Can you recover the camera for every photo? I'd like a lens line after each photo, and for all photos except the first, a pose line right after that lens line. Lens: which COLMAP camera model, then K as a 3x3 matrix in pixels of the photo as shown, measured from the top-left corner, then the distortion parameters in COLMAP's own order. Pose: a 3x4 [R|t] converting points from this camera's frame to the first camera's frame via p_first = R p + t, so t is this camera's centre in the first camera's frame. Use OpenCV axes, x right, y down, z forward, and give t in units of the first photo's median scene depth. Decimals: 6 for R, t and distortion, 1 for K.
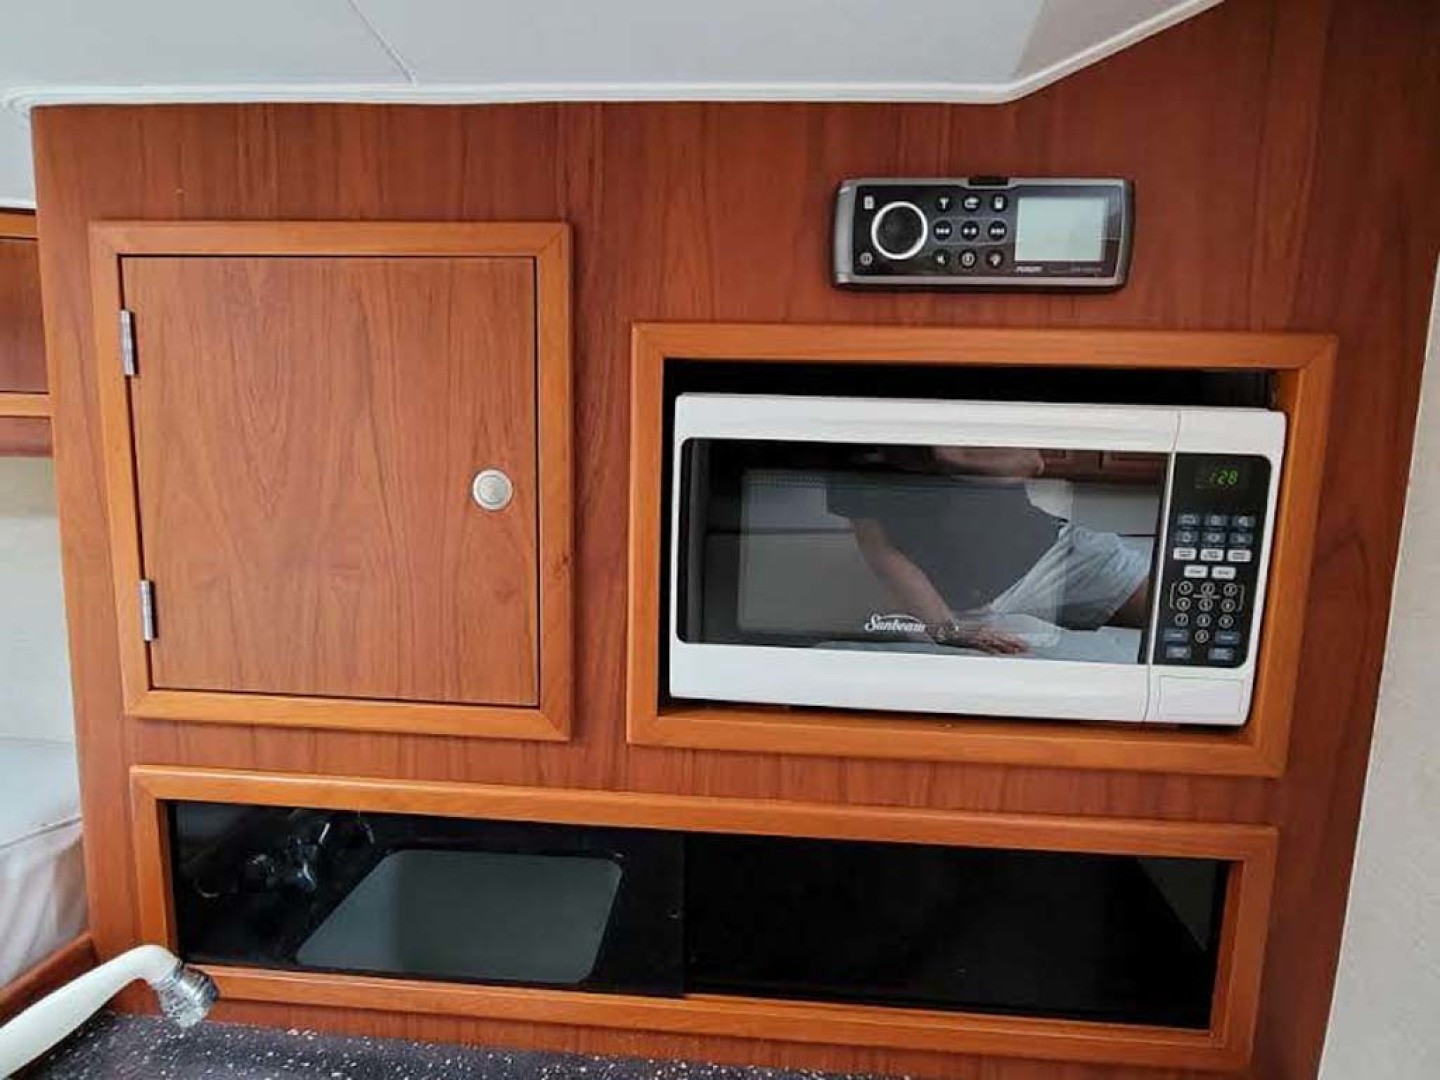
lens RADIAL K [[912.5, 0, 703.2], [0, 912.5, 550.5], [0, 0, 1]] dist [-0.002753, -0.001528]
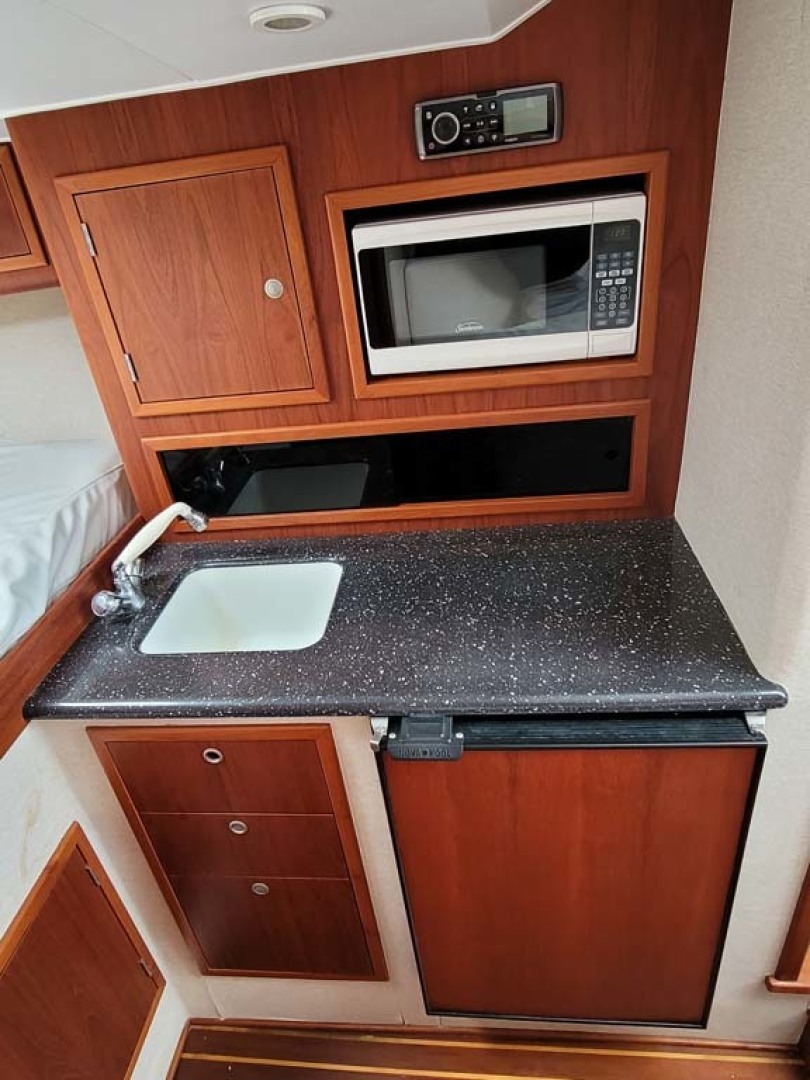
lens RADIAL K [[655.0, 0, 405.0], [0, 655.0, 540.0], [0, 0, 1]] dist [-0.004830, 0.000672]
pose [[0.991196, -0.119162, -0.057721, 0.090457], [0.132254, 0.911948, 0.388407, -0.083460], [0.006355, -0.392621, 0.919678, -0.630214]]
